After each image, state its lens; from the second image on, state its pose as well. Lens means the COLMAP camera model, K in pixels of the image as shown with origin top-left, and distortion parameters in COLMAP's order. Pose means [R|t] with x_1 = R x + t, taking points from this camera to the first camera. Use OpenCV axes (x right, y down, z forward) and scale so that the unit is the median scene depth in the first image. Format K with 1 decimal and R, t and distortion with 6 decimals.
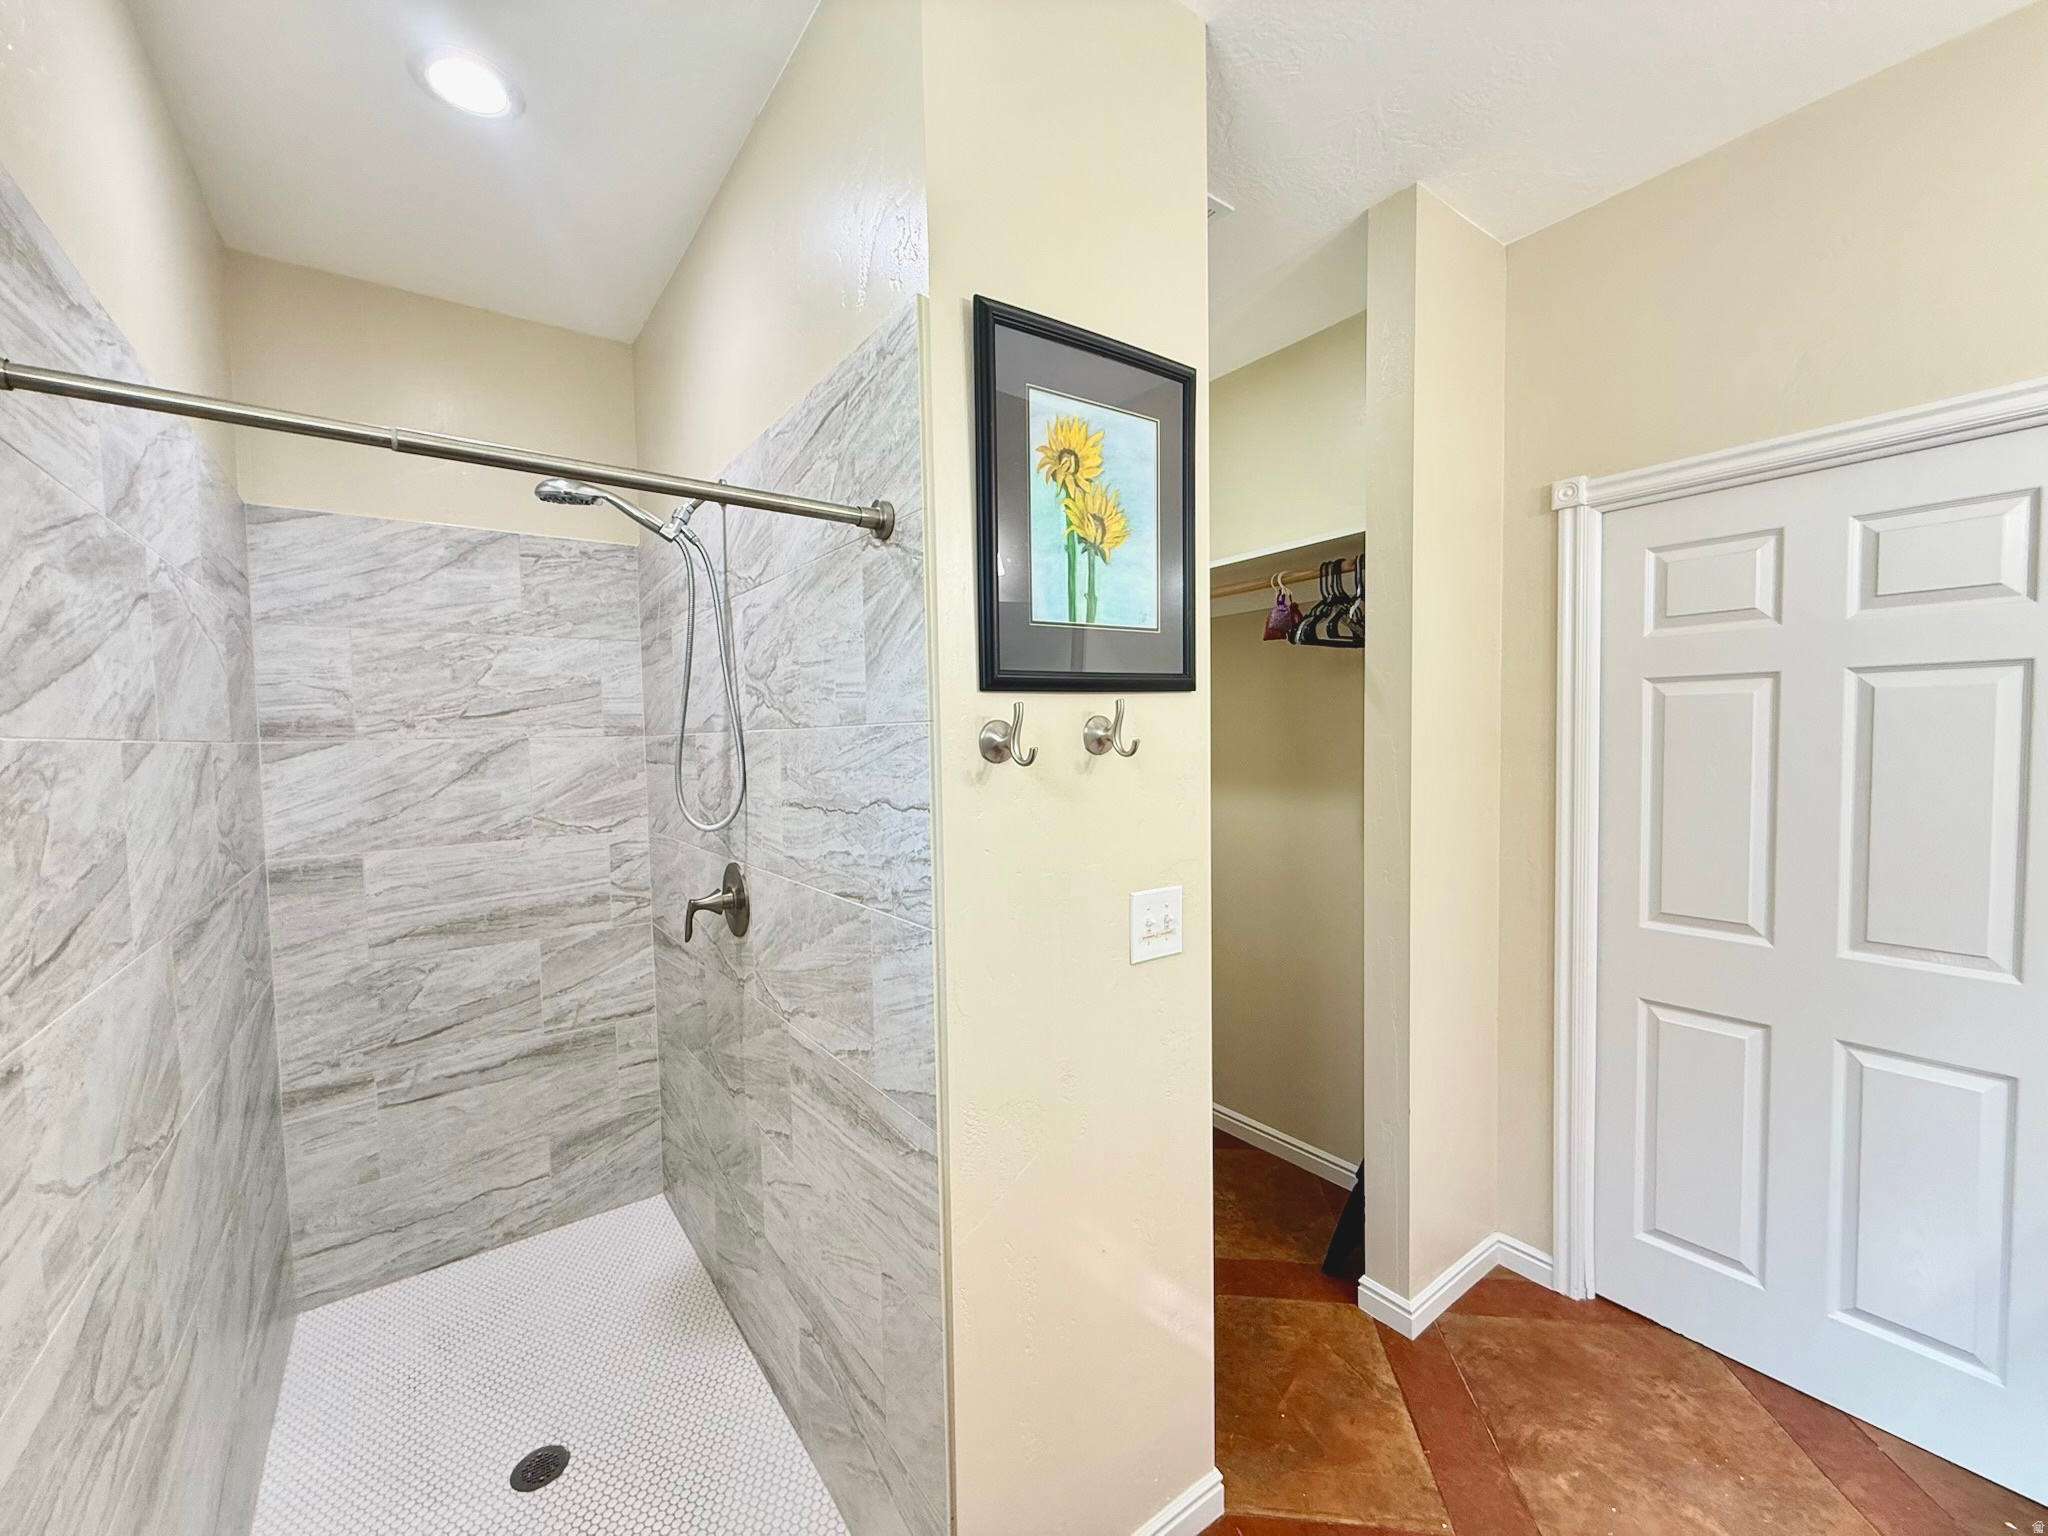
lens RADIAL K [[817.2, 0, 1018.0], [0, 817.2, 768.2], [0, 0, 1]] dist [-0.000878, 0.000475]
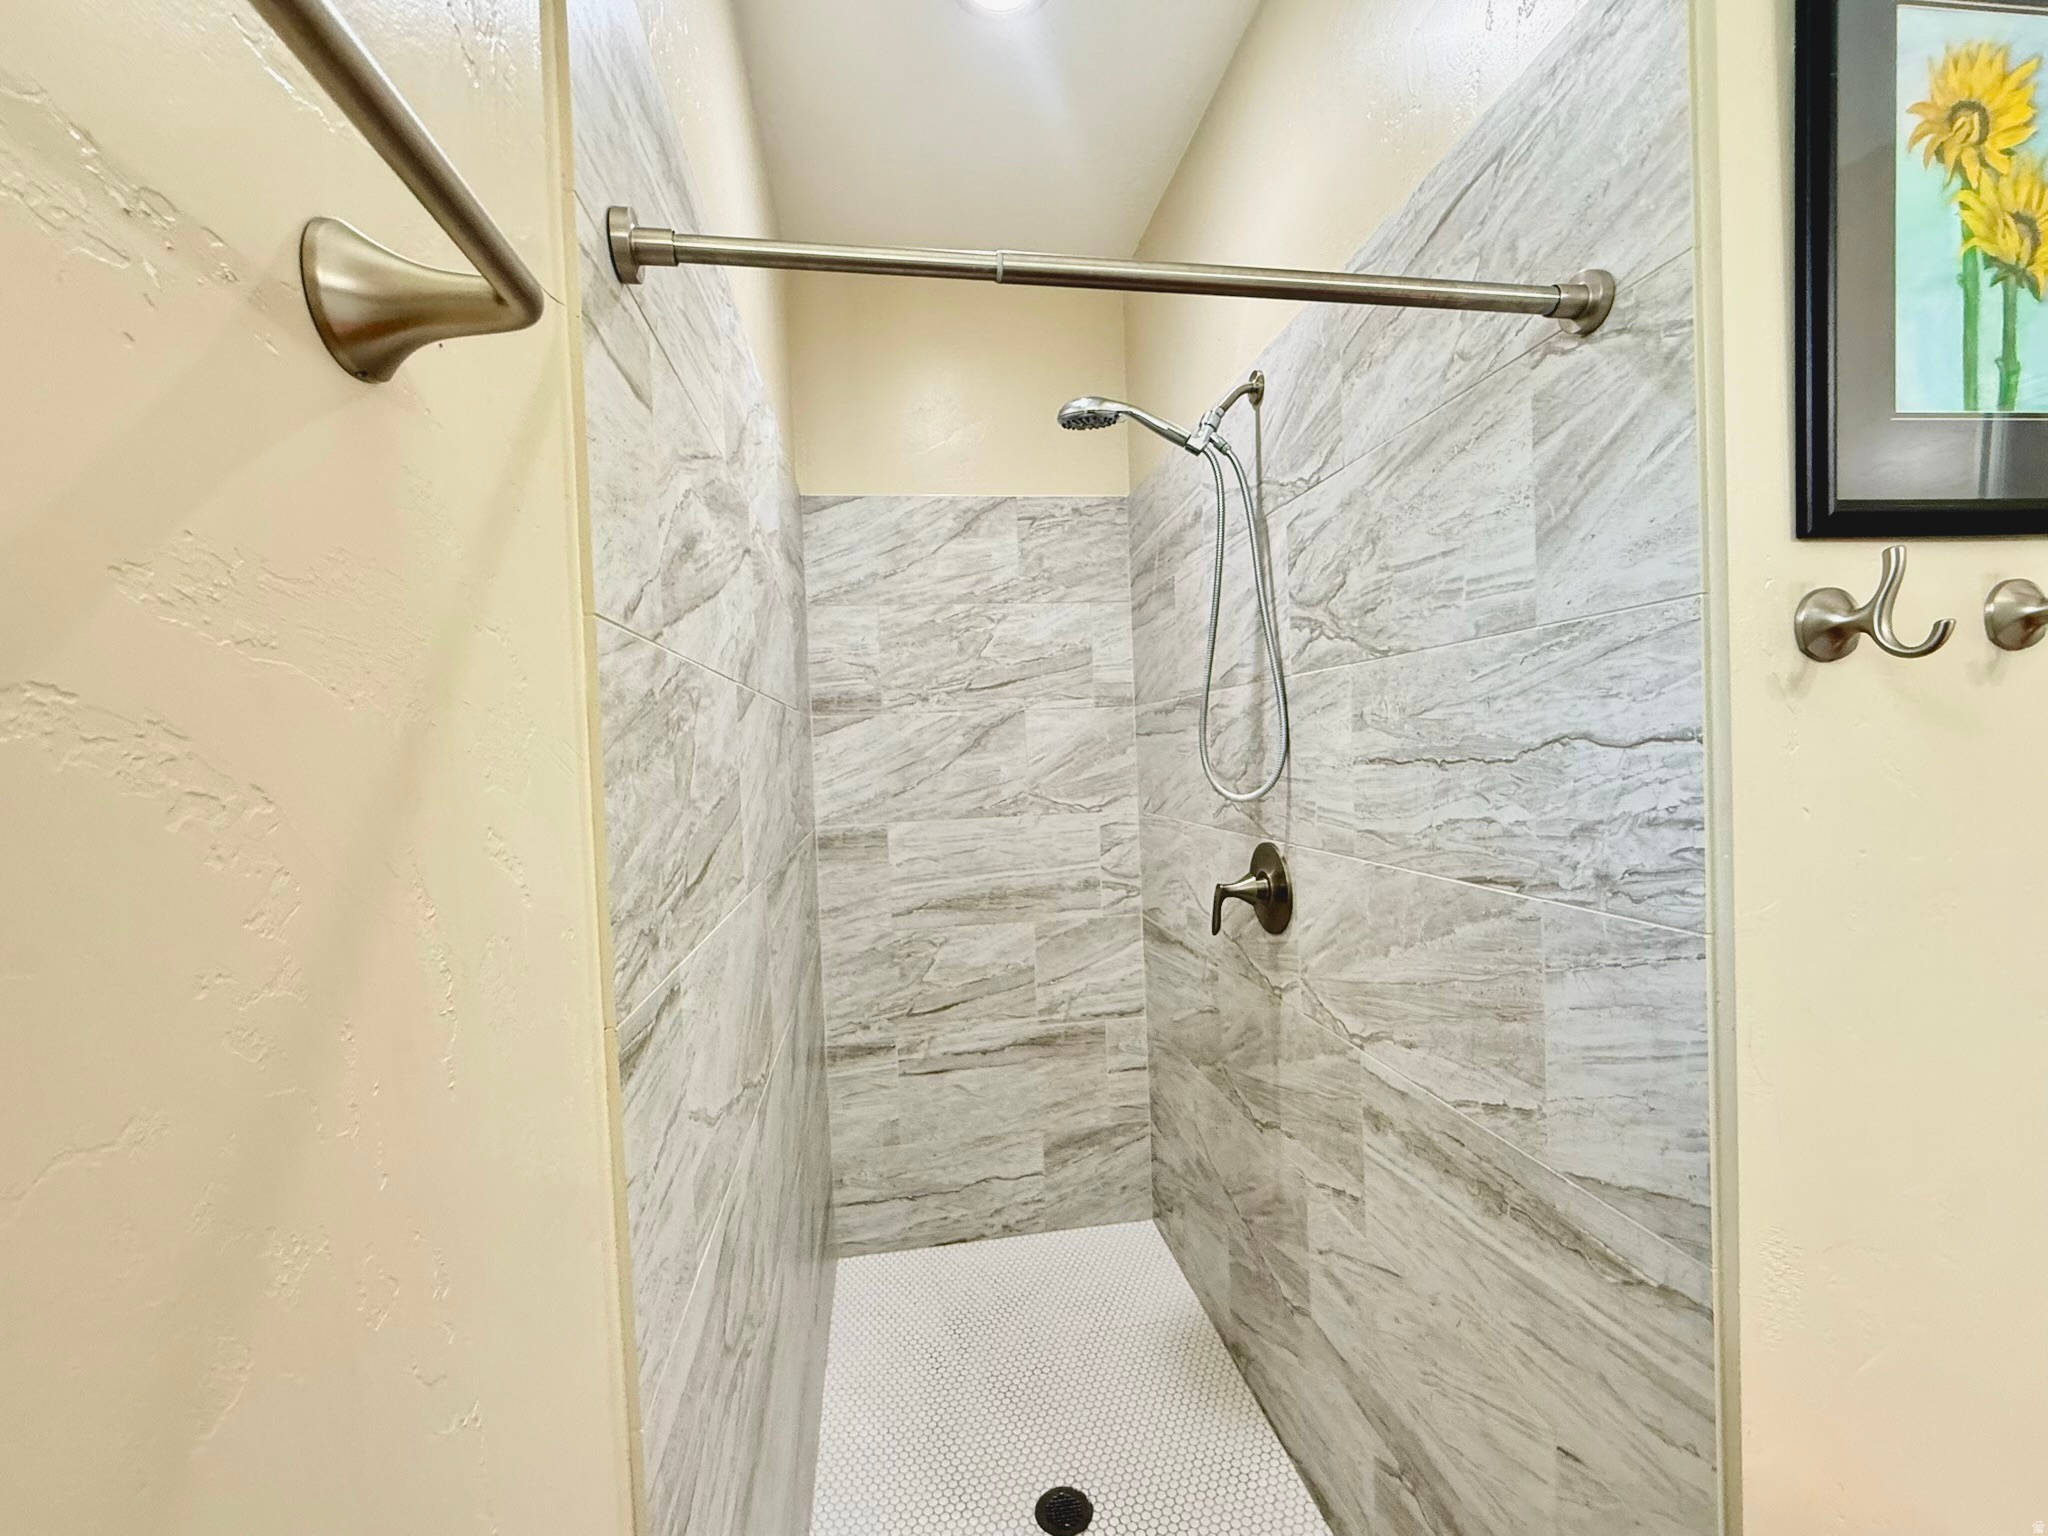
lens RADIAL K [[887.8, 0, 1024.0], [0, 887.8, 768.0], [0, 0, 1]] dist [0.000920, 0.000170]
pose [[0.885430, -0.003195, -0.464763, -0.151759], [0.000692, 0.999984, -0.005557, 0.046371], [0.464773, 0.004598, 0.885418, 0.105721]]
